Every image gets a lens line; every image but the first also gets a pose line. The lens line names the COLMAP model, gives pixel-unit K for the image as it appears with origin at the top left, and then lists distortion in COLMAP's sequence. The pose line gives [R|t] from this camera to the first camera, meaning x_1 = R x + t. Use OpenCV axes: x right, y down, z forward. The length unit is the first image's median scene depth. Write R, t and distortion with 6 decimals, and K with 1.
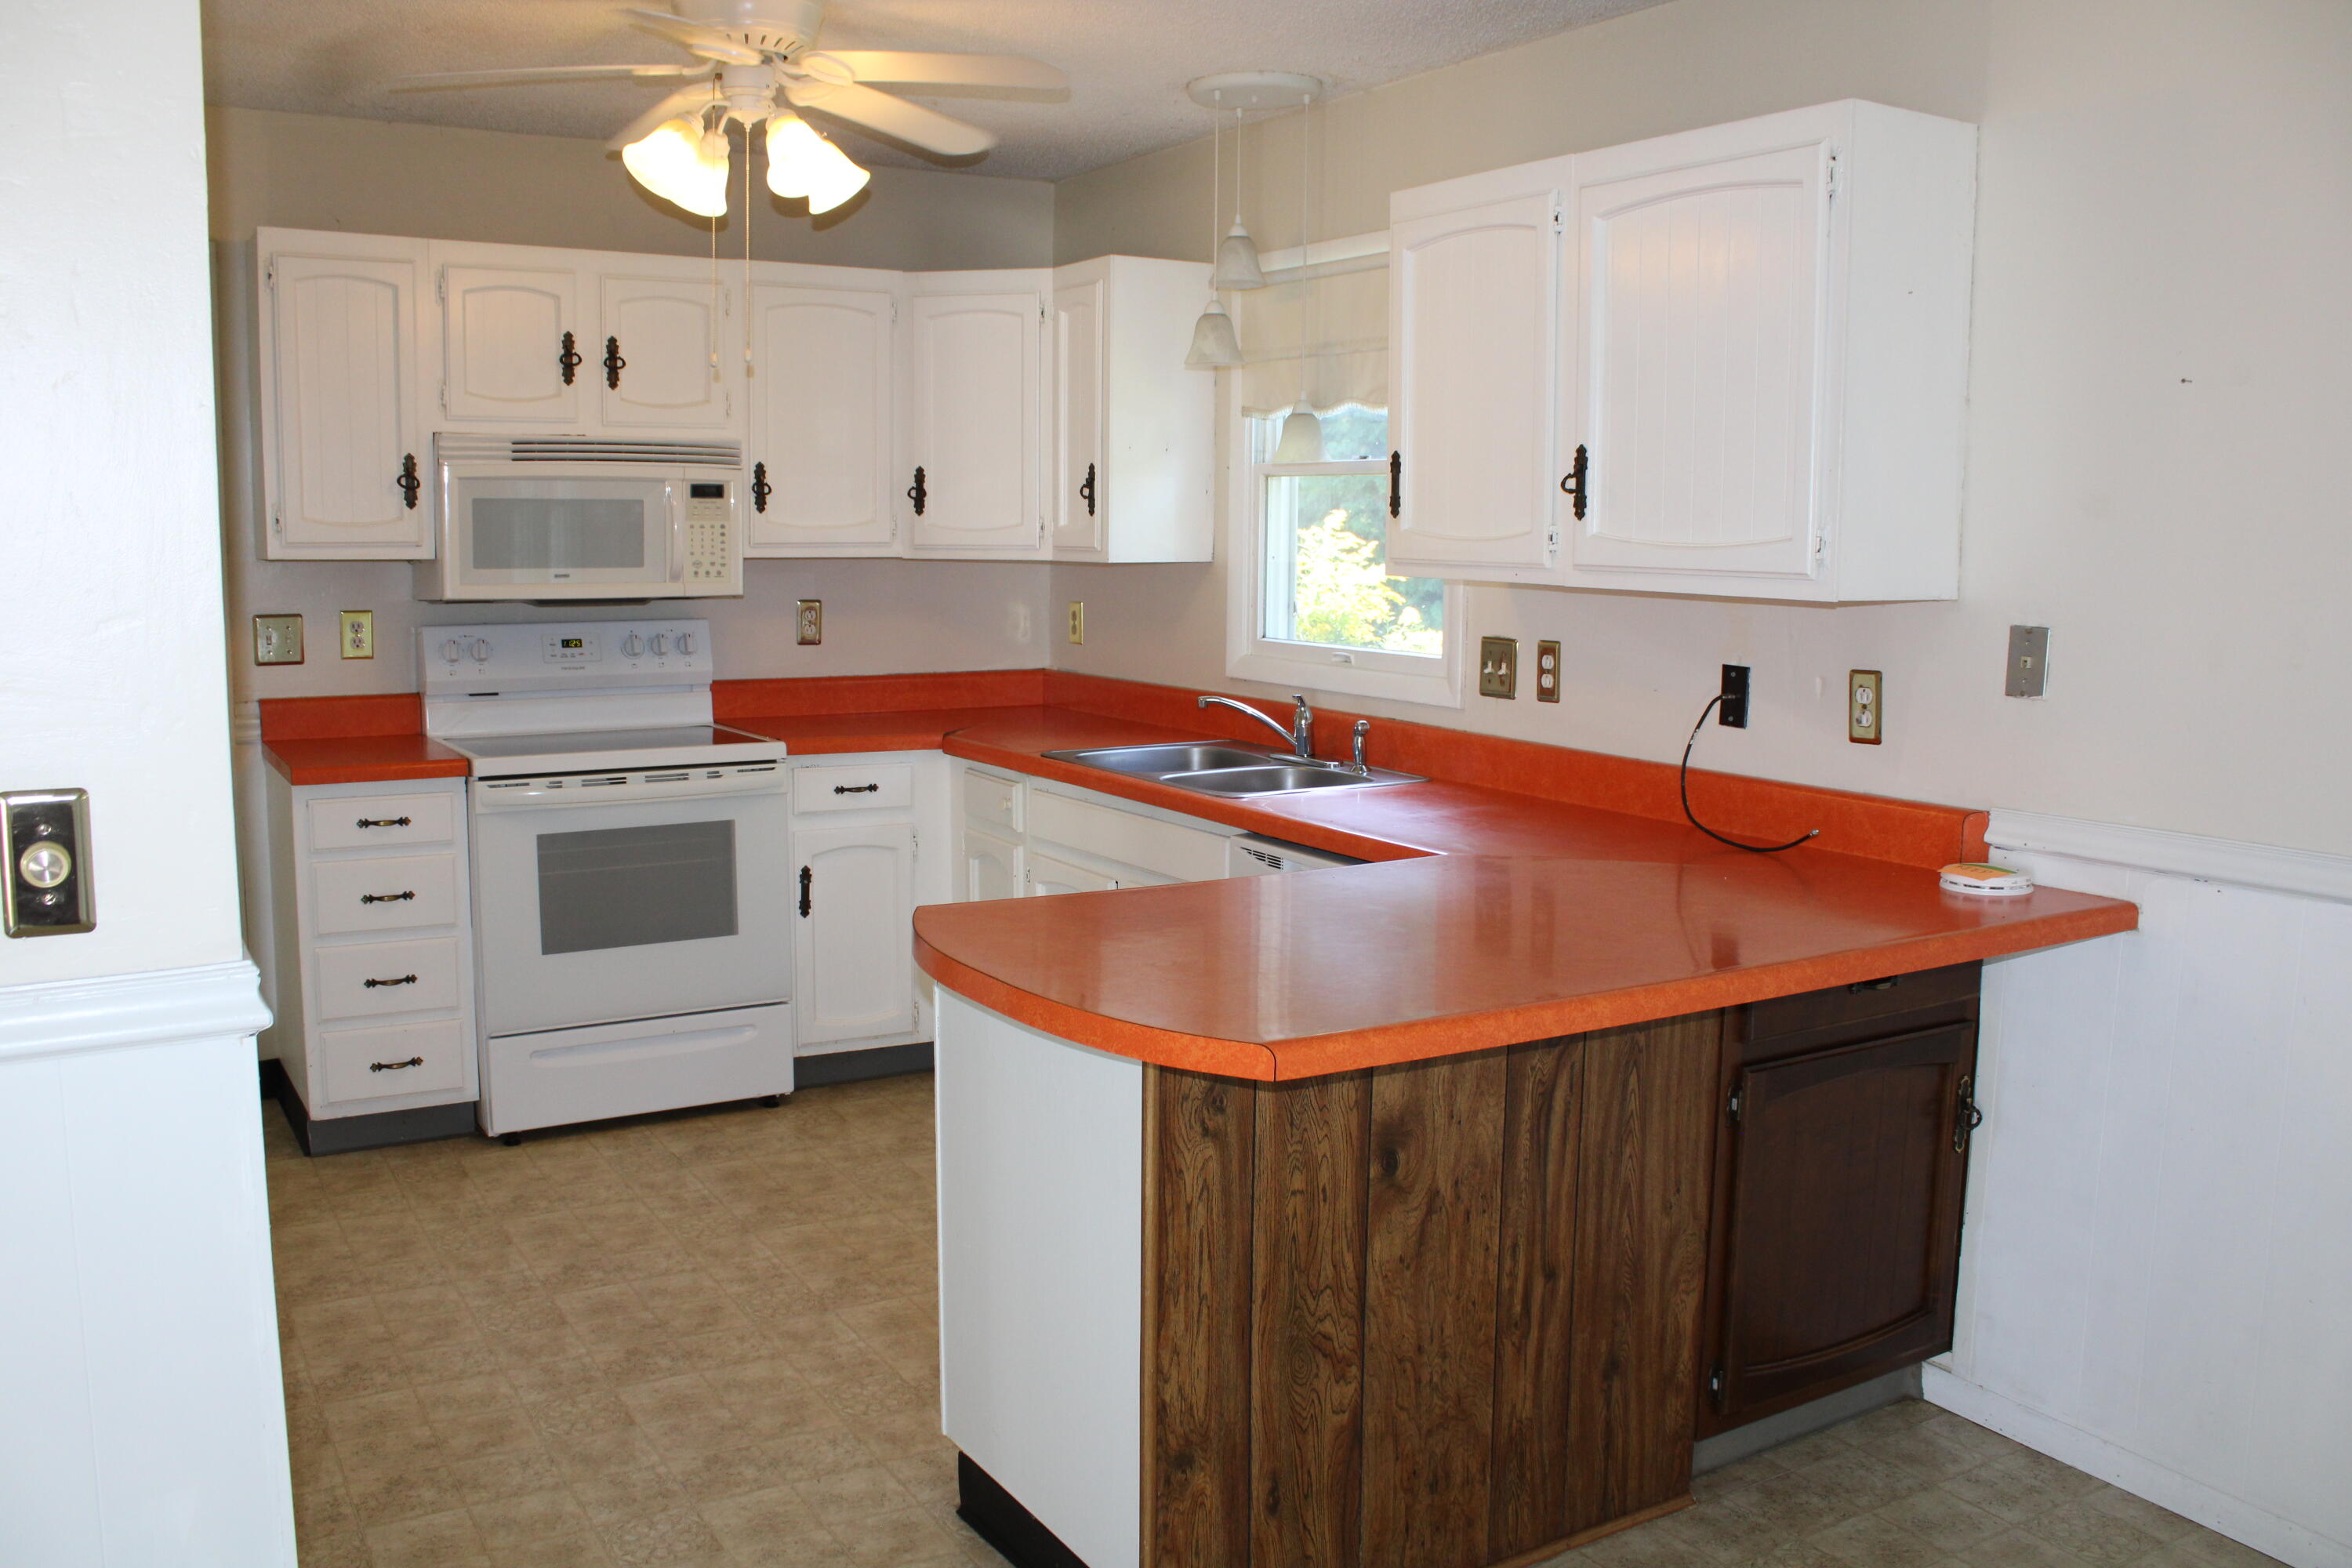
lens RADIAL K [[1982.8, 0, 1183.1], [0, 1982.8, 783.9], [0, 0, 1]] dist [-0.163906, 0.151405]
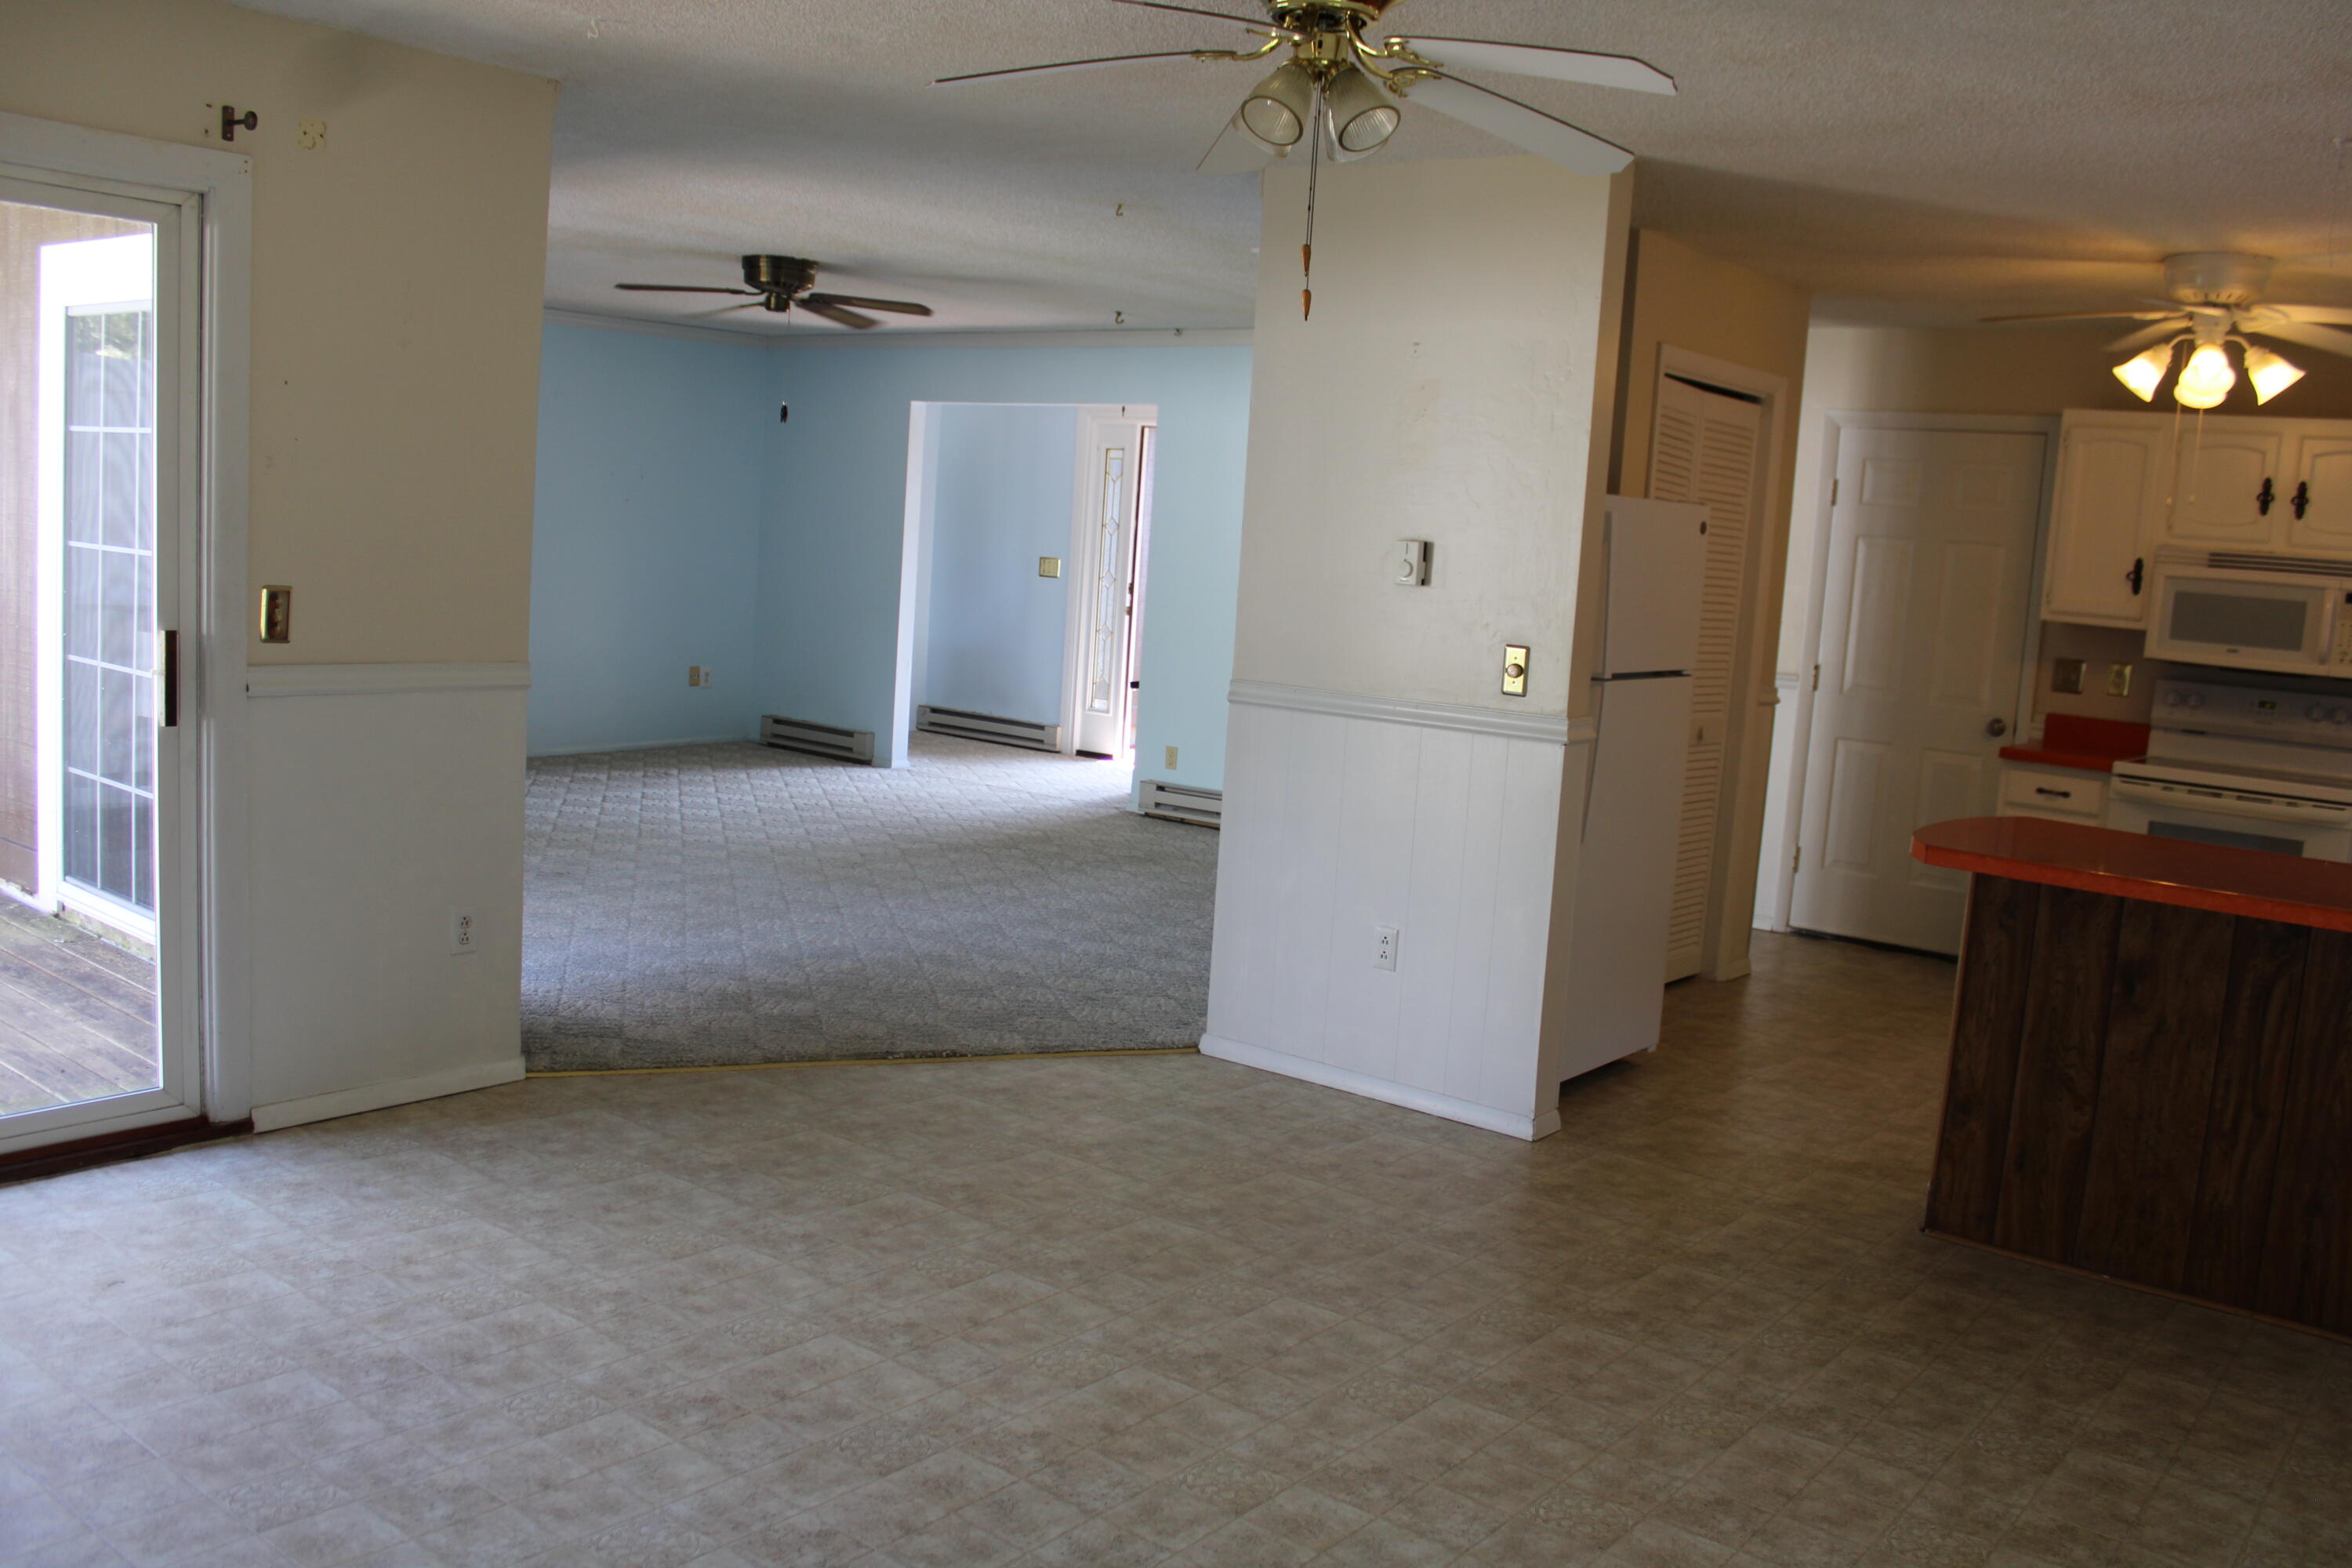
lens RADIAL K [[1982.8, 0, 1183.1], [0, 1982.8, 783.9], [0, 0, 1]] dist [-0.163906, 0.151405]
pose [[0.357627, 0.136222, -0.923876, 0.697370], [-0.188827, 0.979417, 0.071318, 0.031968], [0.914575, 0.148948, 0.375989, -0.195339]]
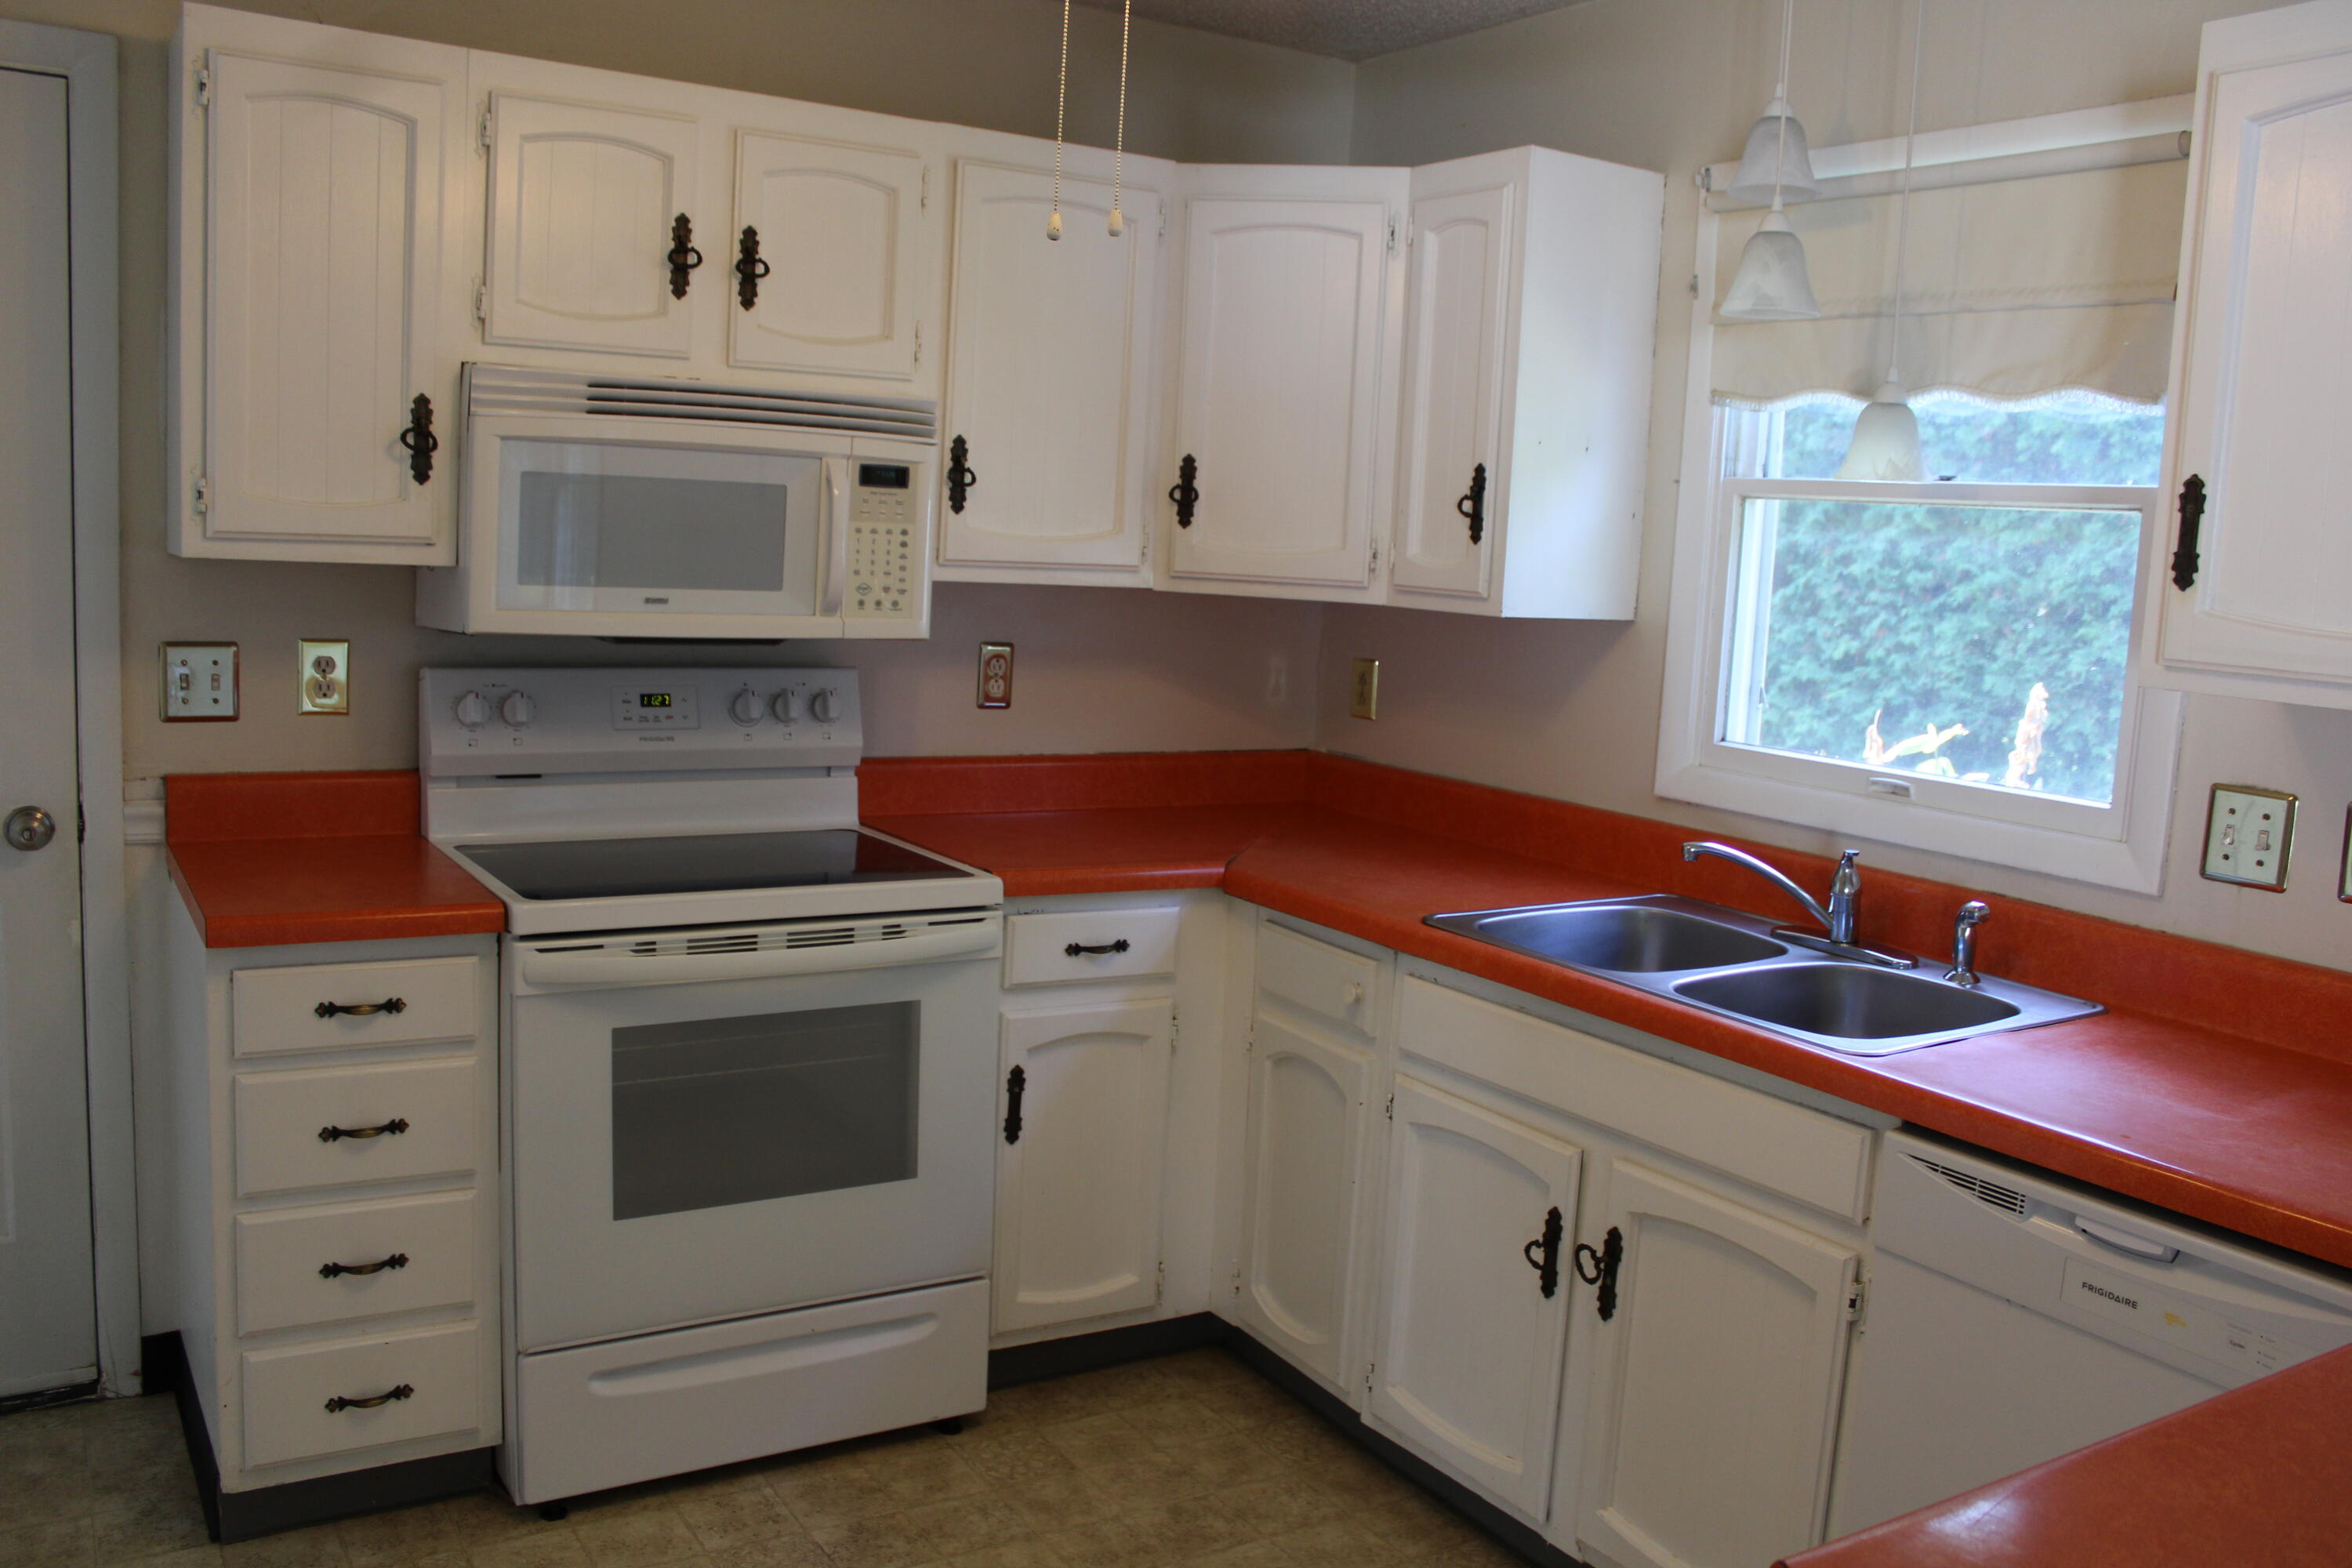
lens RADIAL K [[1982.8, 0, 1183.1], [0, 1982.8, 783.9], [0, 0, 1]] dist [-0.163906, 0.151405]
pose [[0.998929, 0.040041, 0.023179, -0.161263], [-0.040034, 0.999198, -0.000787, -0.054016], [-0.023192, -0.000142, 0.999731, 0.365029]]
